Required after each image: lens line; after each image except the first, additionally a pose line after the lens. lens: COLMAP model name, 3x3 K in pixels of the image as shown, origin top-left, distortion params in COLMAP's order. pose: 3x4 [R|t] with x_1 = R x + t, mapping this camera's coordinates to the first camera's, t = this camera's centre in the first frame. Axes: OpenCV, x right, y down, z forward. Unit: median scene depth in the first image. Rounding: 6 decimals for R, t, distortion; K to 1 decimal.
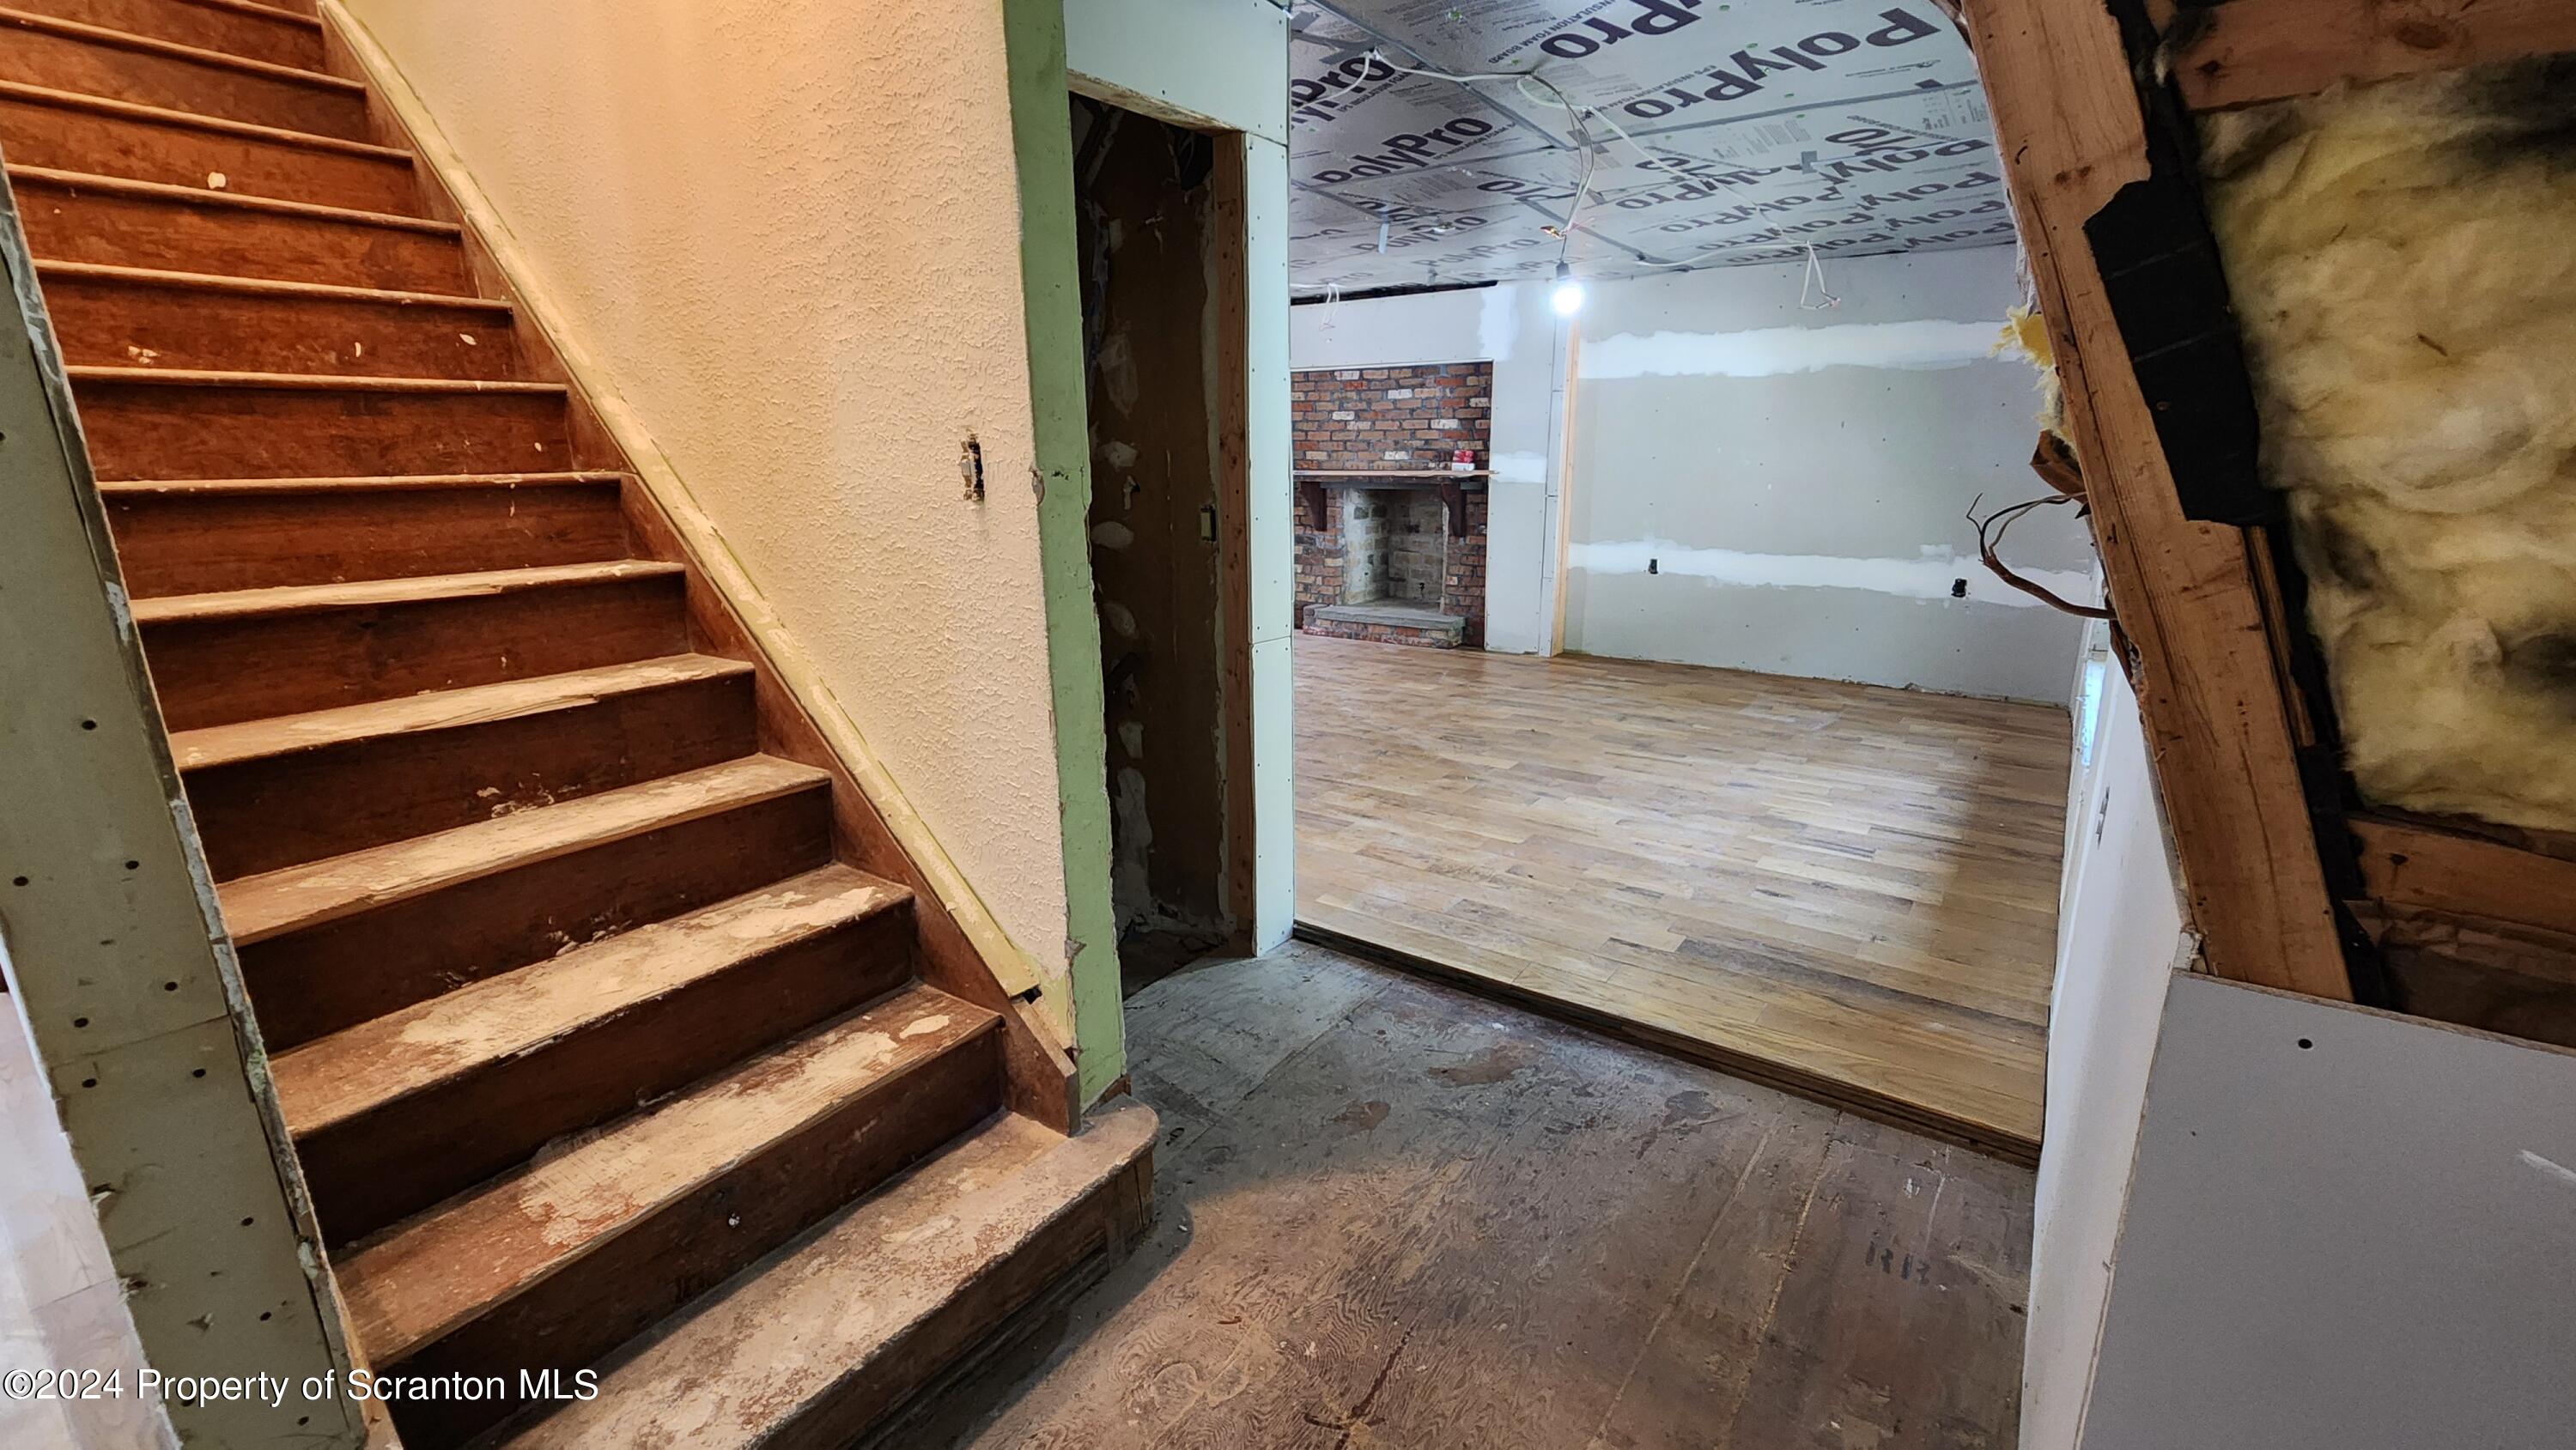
lens RADIAL K [[1061.2, 0, 1294.7], [0, 1061.2, 714.5], [0, 0, 1]] dist [-0.003400, 0.001262]
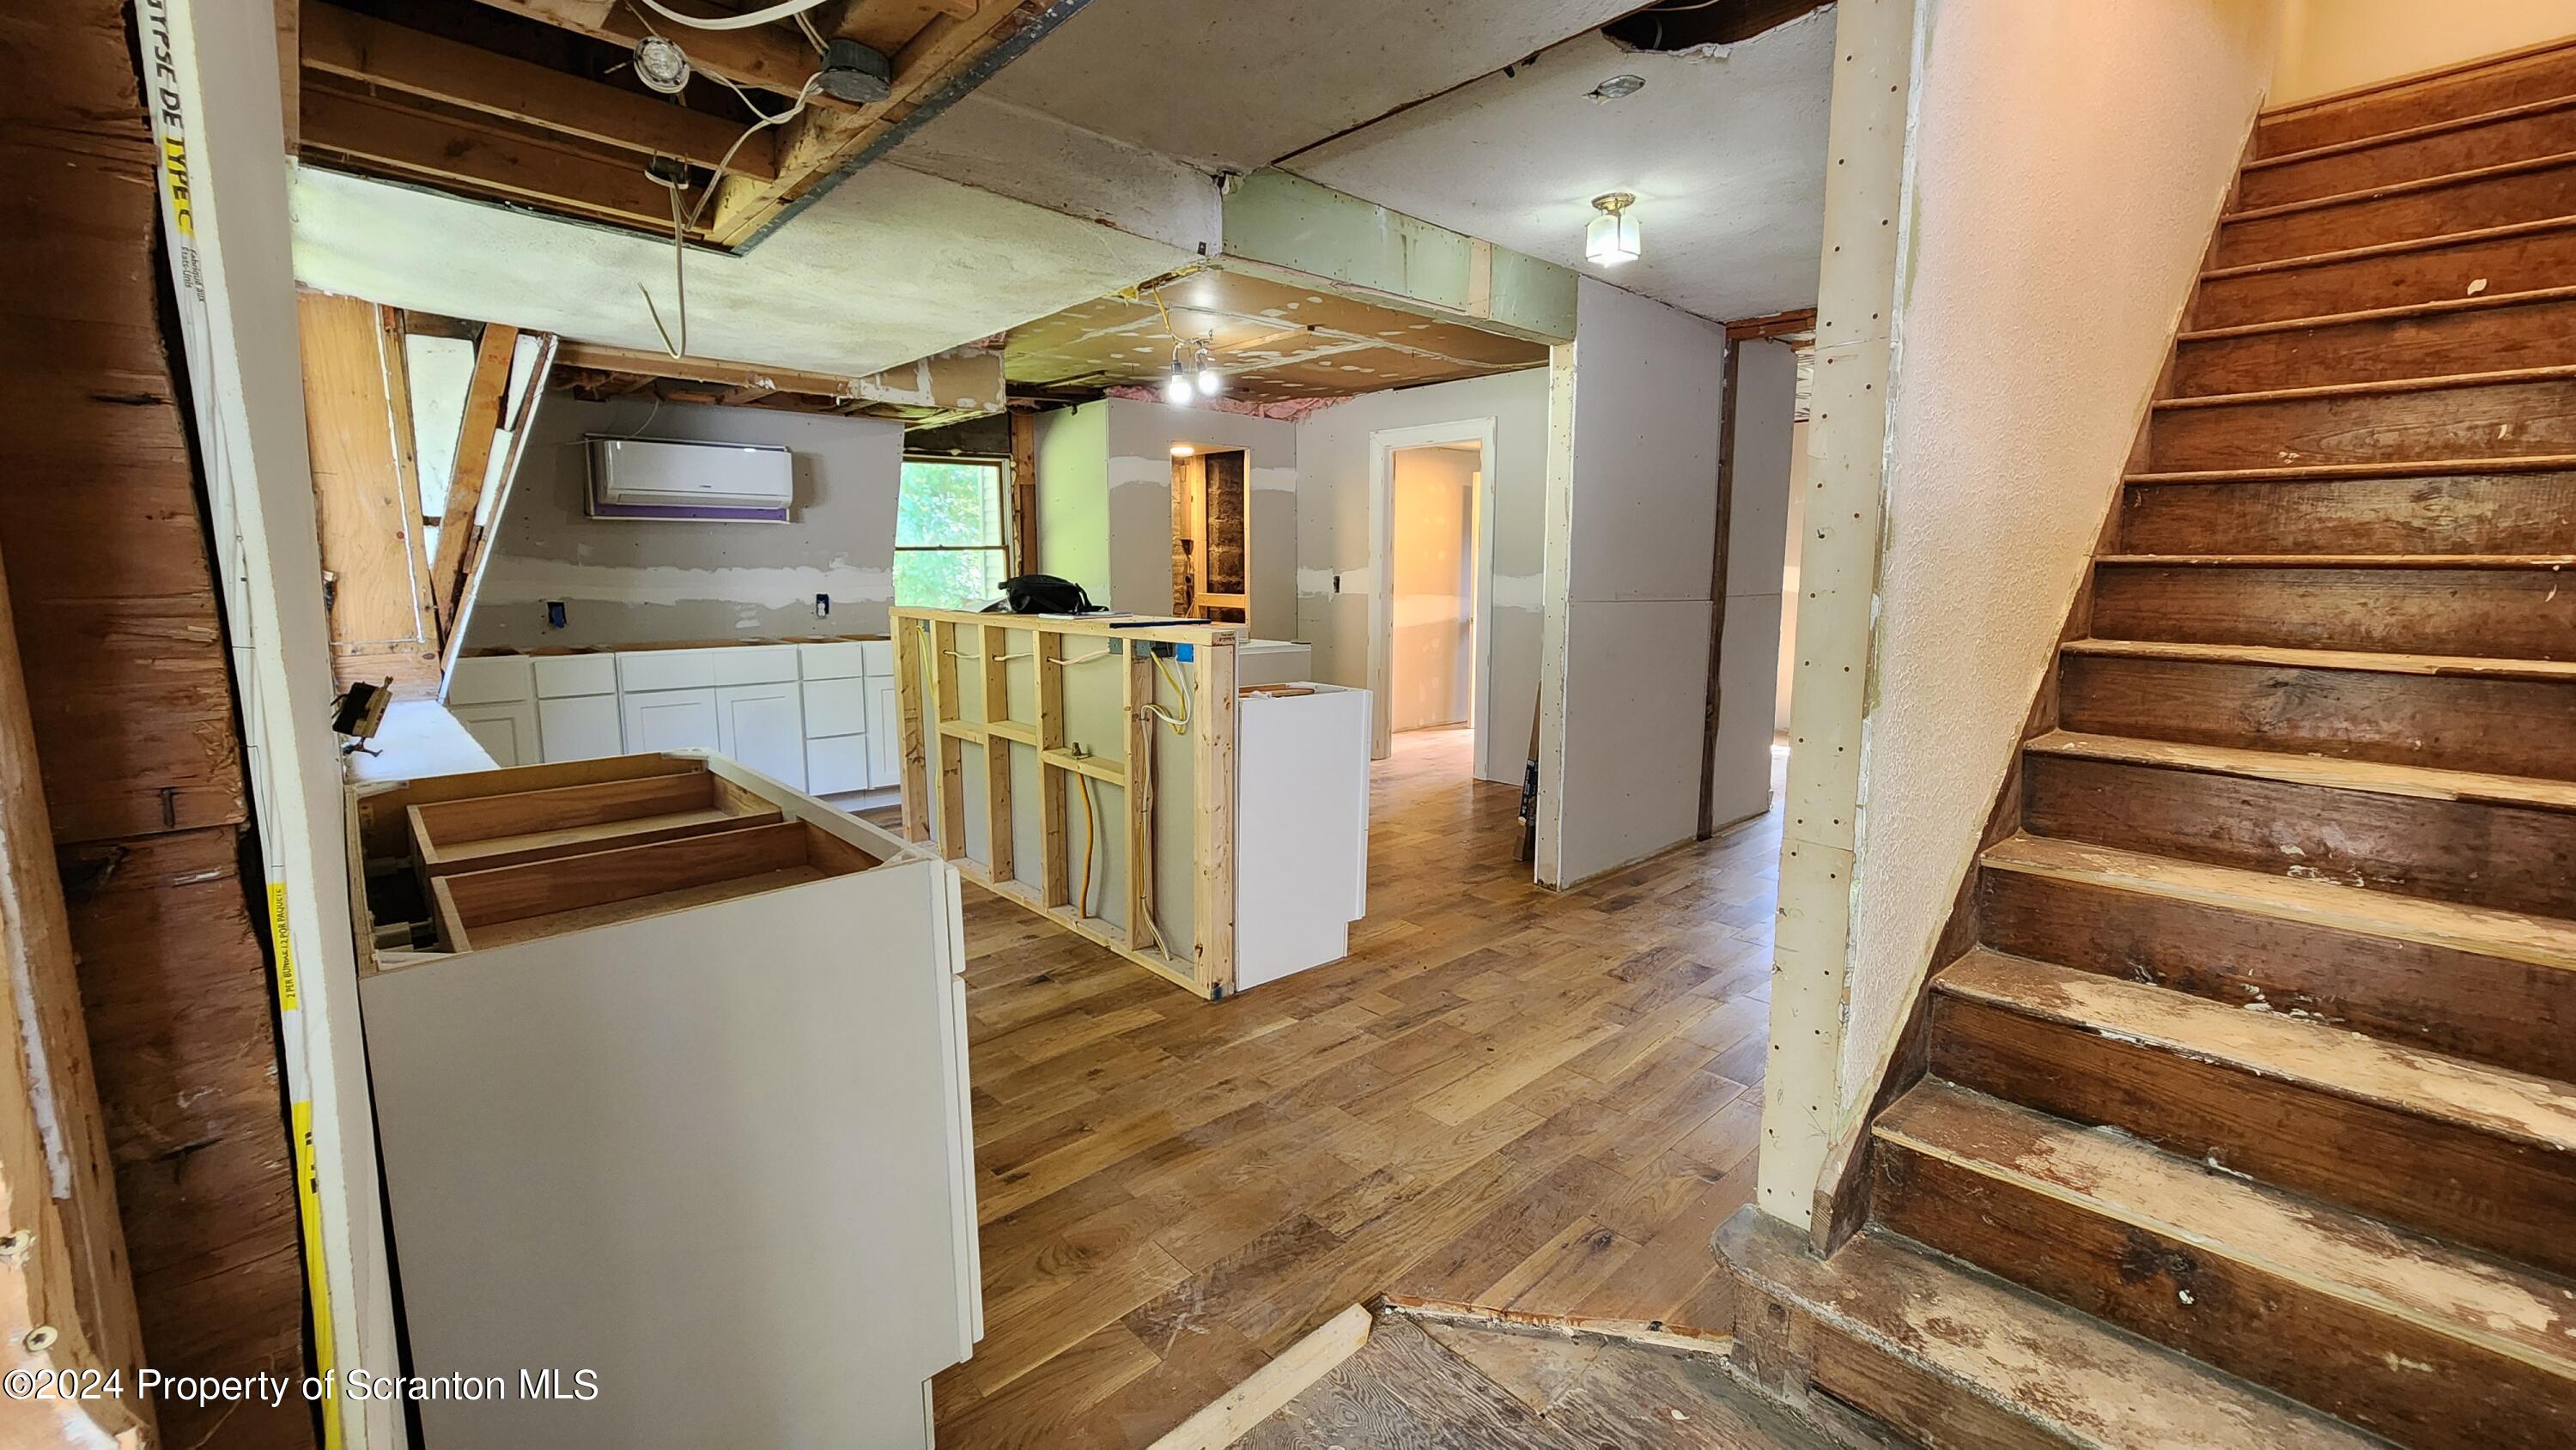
lens RADIAL K [[1061.2, 0, 1288.6], [0, 1061.2, 717.3], [0, 0, 1]] dist [-0.003400, 0.001262]
pose [[-0.203980, 0.152726, -0.966989, 0.469487], [-0.236714, 0.950752, 0.200095, -0.028705], [0.949926, 0.269715, -0.157782, 0.208085]]
